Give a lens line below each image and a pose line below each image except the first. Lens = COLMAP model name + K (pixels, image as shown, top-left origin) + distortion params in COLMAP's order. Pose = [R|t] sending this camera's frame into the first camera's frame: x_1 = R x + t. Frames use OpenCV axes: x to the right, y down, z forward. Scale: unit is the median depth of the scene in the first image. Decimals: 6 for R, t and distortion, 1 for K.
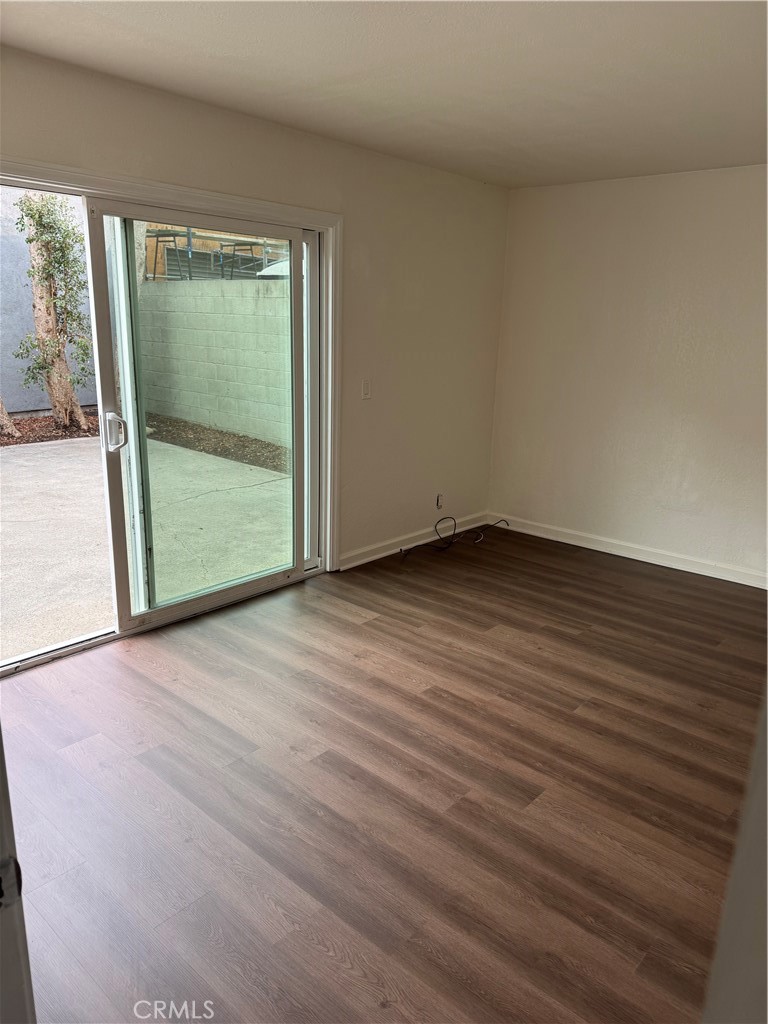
lens RADIAL K [[724.1, 0, 387.3], [0, 724.1, 518.7], [0, 0, 1]] dist [0.011945, 0.000709]
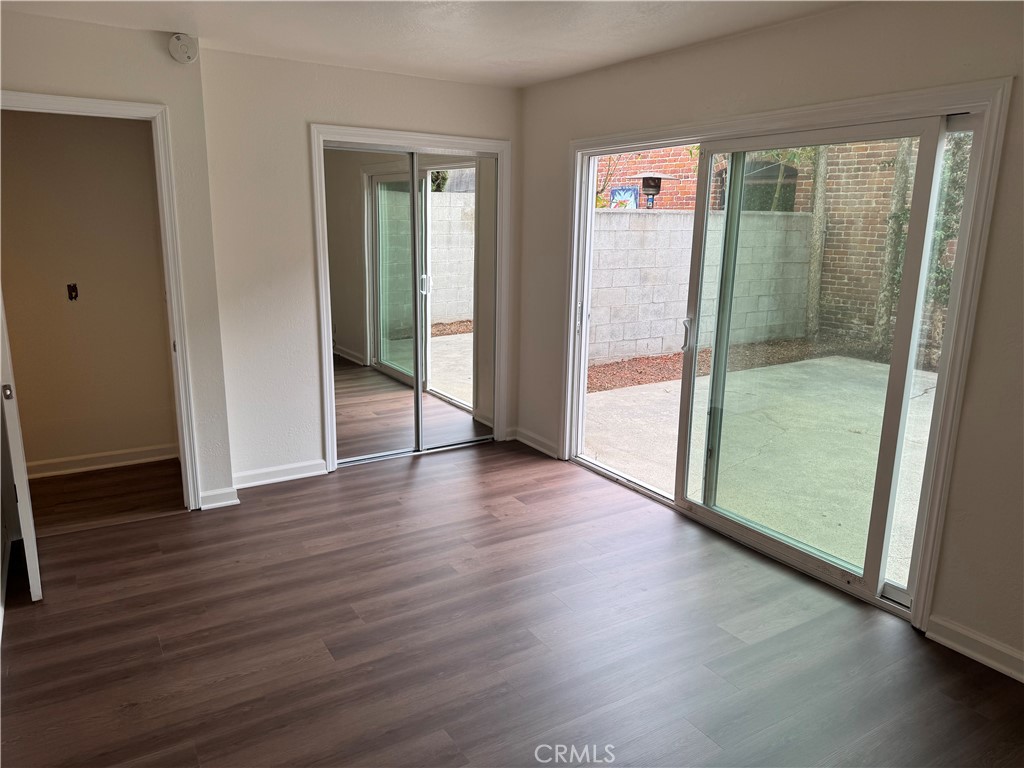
lens RADIAL K [[724.1, 0, 515.1], [0, 724.1, 379.2], [0, 0, 1]] dist [0.011945, 0.000709]
pose [[-0.275895, 0.173502, -0.945399, 1.054062], [-0.282304, 0.925568, 0.252247, -0.344258], [0.918796, 0.336484, -0.206379, 1.289561]]
